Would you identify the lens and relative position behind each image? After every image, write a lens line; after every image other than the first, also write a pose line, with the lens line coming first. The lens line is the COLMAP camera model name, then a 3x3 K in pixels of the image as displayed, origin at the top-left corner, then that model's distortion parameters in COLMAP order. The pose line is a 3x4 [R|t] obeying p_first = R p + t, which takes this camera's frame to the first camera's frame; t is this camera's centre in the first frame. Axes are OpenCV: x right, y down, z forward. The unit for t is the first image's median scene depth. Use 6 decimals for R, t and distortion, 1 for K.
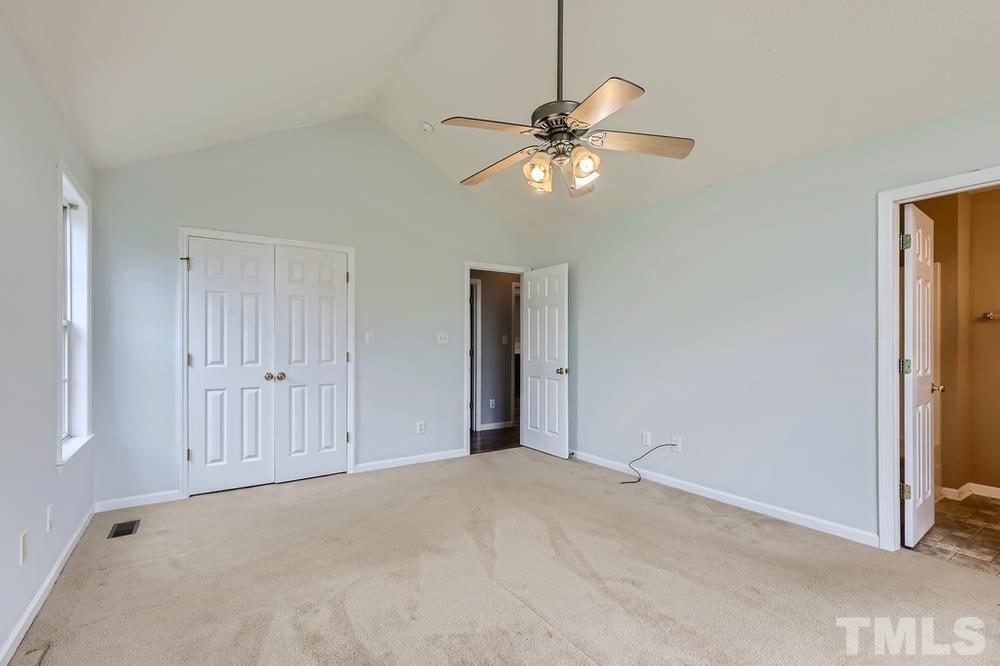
lens RADIAL K [[465.9, 0, 504.3], [0, 465.9, 347.6], [0, 0, 1]] dist [0.003835, 0.000892]
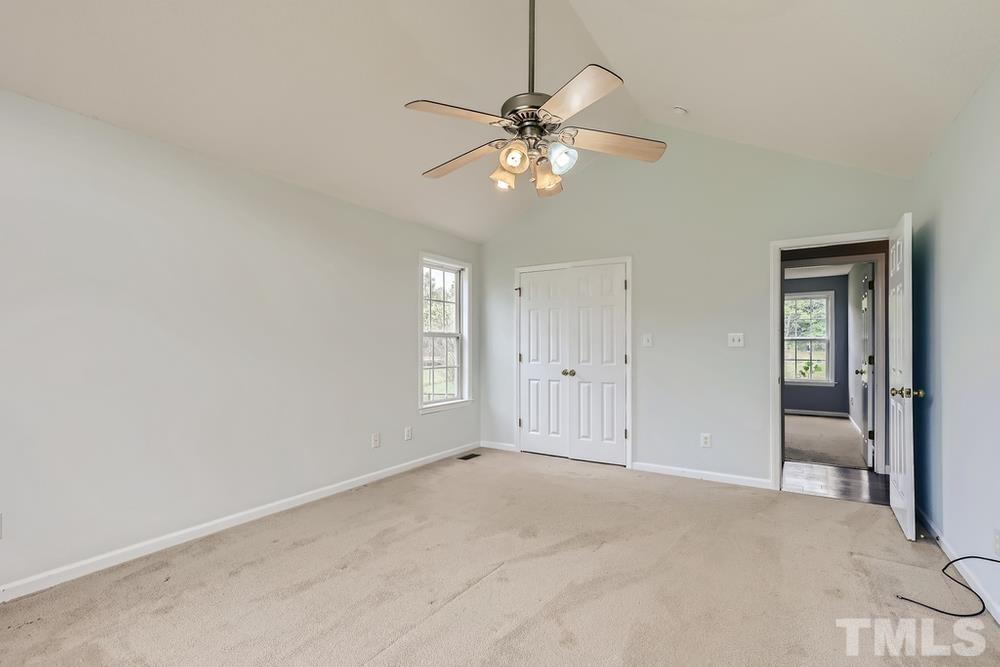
lens RADIAL K [[465.9, 0, 504.3], [0, 465.9, 348.1], [0, 0, 1]] dist [0.003835, 0.000892]
pose [[0.384331, 0.004025, -0.923187, 0.592793], [-0.006239, 0.999979, 0.001763, -0.005780], [0.923174, 0.005083, 0.384348, 0.355995]]
